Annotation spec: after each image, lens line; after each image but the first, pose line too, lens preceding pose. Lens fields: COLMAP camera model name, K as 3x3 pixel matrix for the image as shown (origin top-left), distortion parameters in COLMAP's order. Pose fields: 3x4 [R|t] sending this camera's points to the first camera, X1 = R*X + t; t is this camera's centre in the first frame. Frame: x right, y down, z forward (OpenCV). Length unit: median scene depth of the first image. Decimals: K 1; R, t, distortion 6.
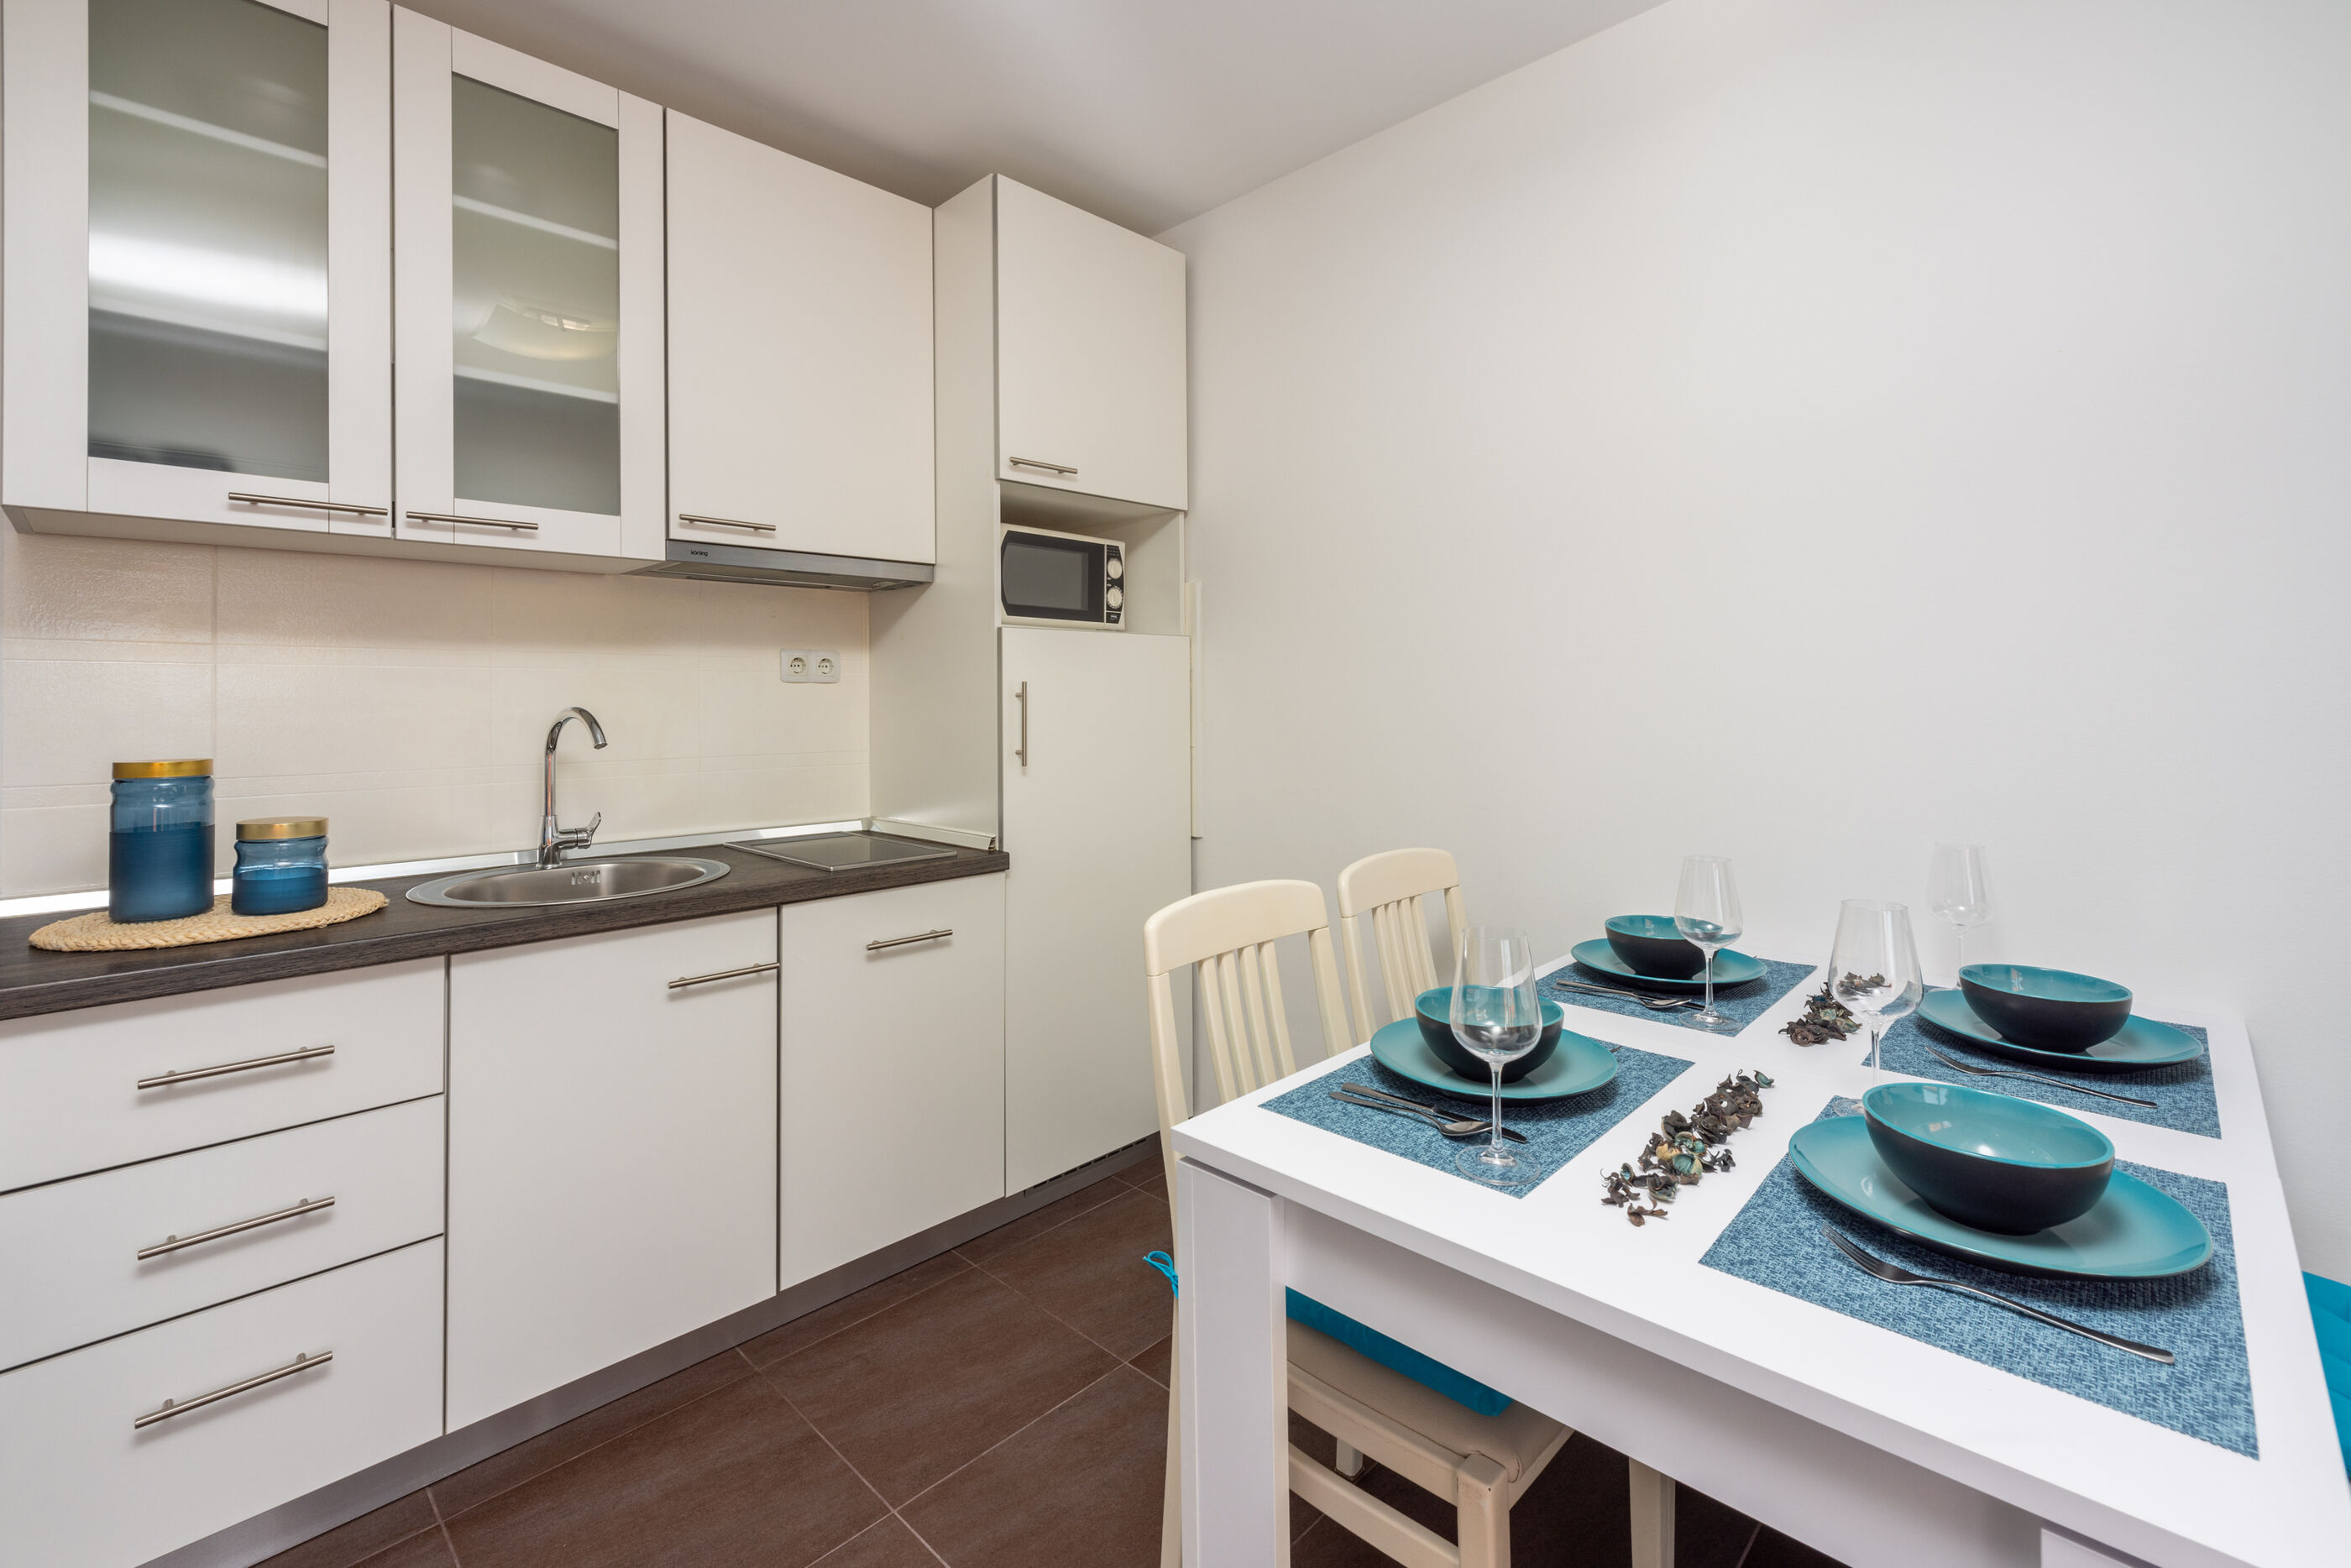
lens RADIAL K [[1033.1, 0, 1171.1], [0, 1033.1, 677.7], [0, 0, 1]] dist [-0.000538, -0.000025]
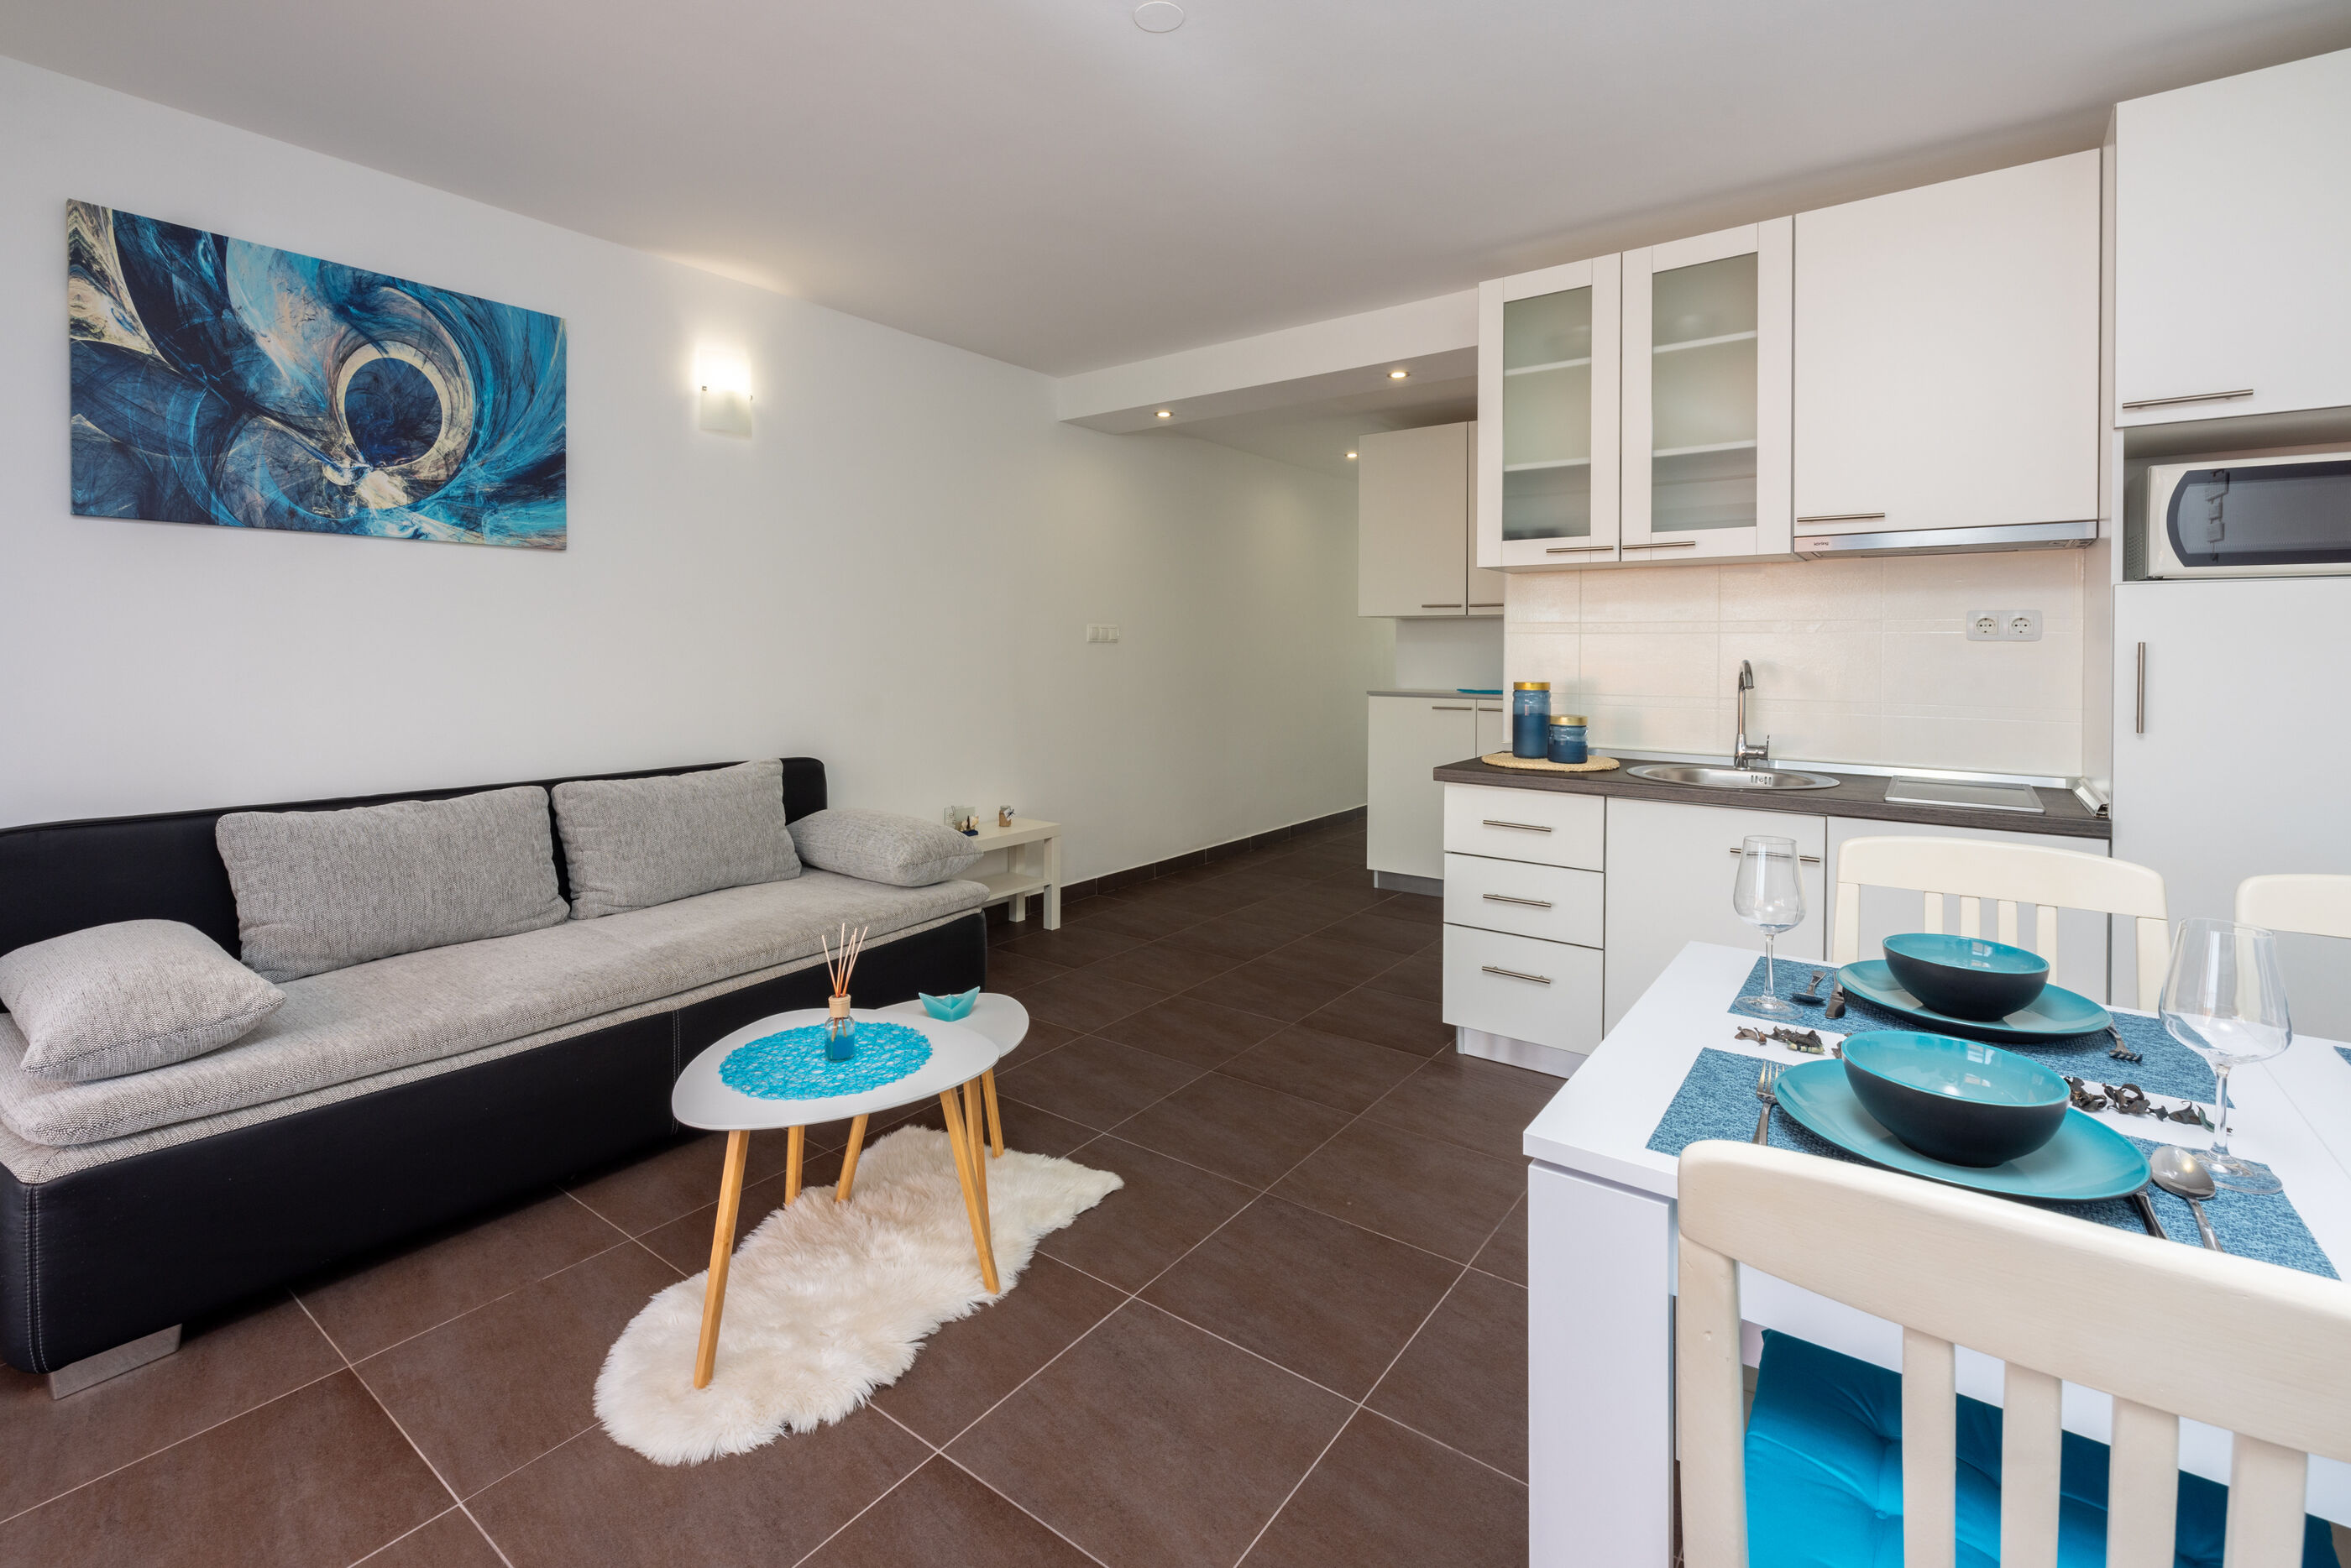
lens RADIAL K [[1032.5, 0, 1180.3], [0, 1032.5, 656.9], [0, 0, 1]] dist [0.000650, -0.000230]
pose [[0.141971, 0.019246, -0.989684, 0.744536], [0.020224, 0.999546, 0.022339, -0.023139], [0.989664, -0.023187, 0.141518, 0.006414]]
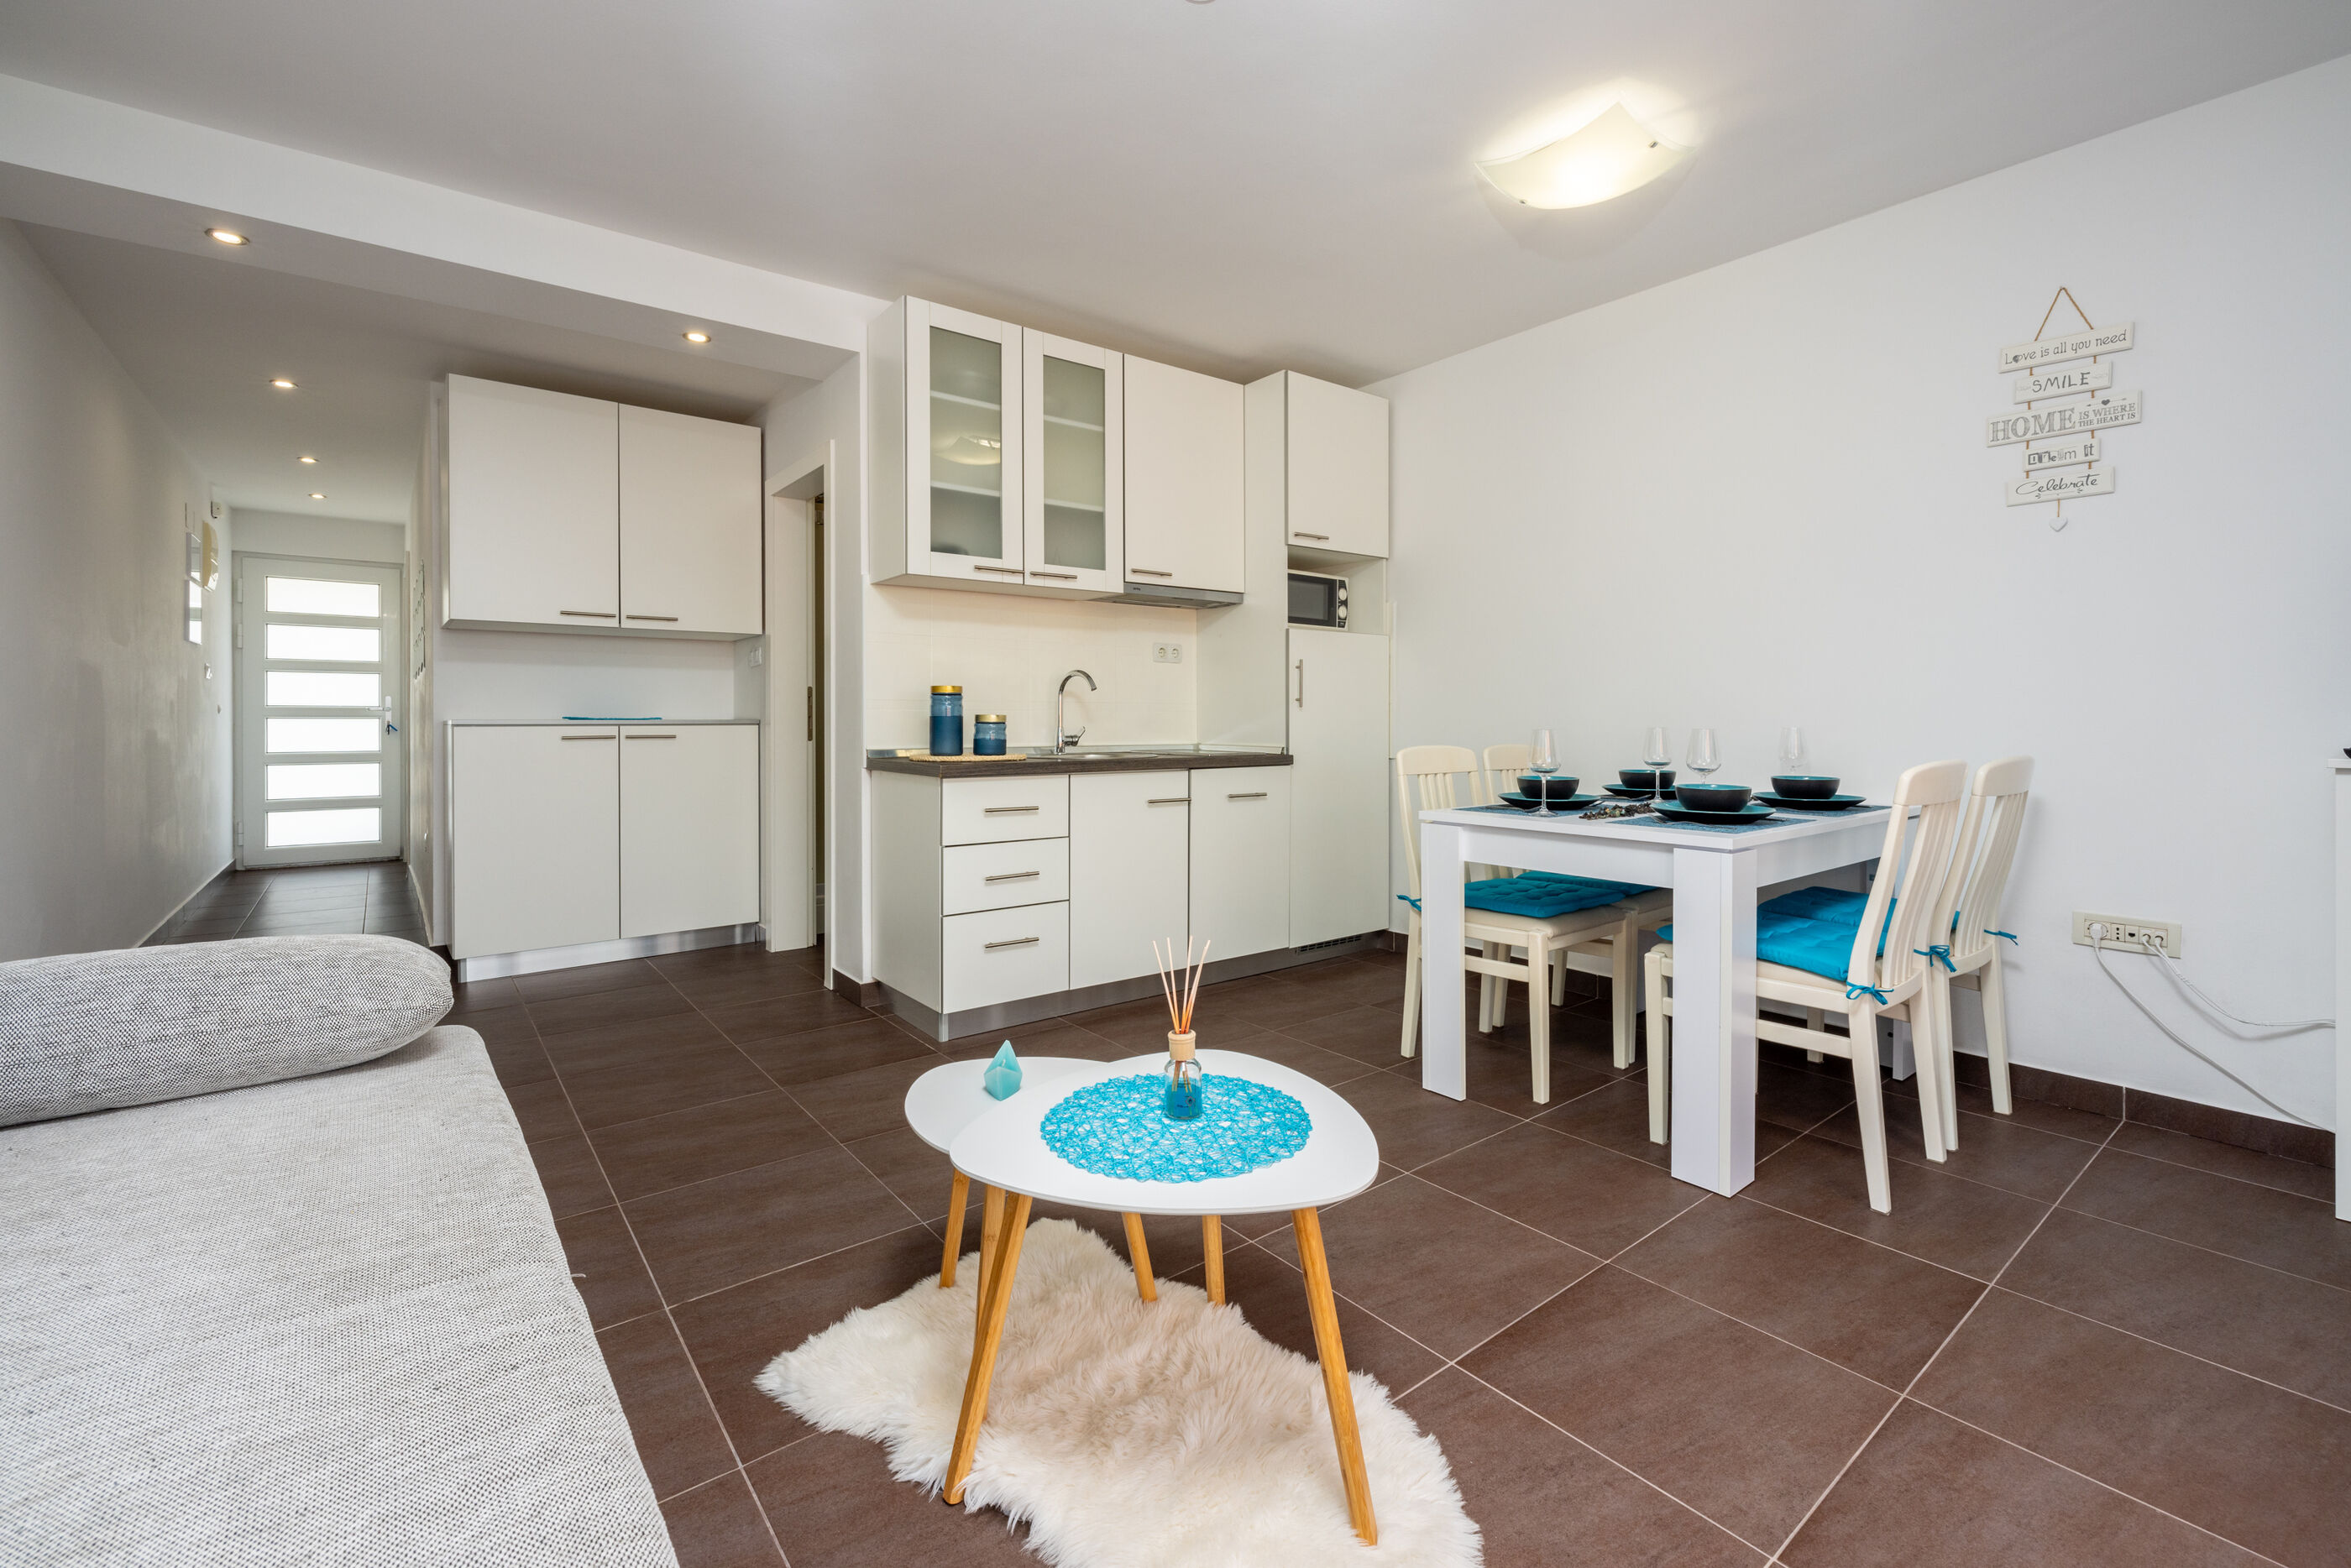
lens RADIAL K [[1008.9, 0, 1195.5], [0, 1008.9, 722.5], [0, 0, 1]] dist [0.000793, 0.000276]
pose [[0.993723, 0.006606, -0.111670, -0.147417], [-0.003429, 0.999584, 0.028620, 0.072766], [0.111813, -0.028057, 0.993333, -0.854869]]
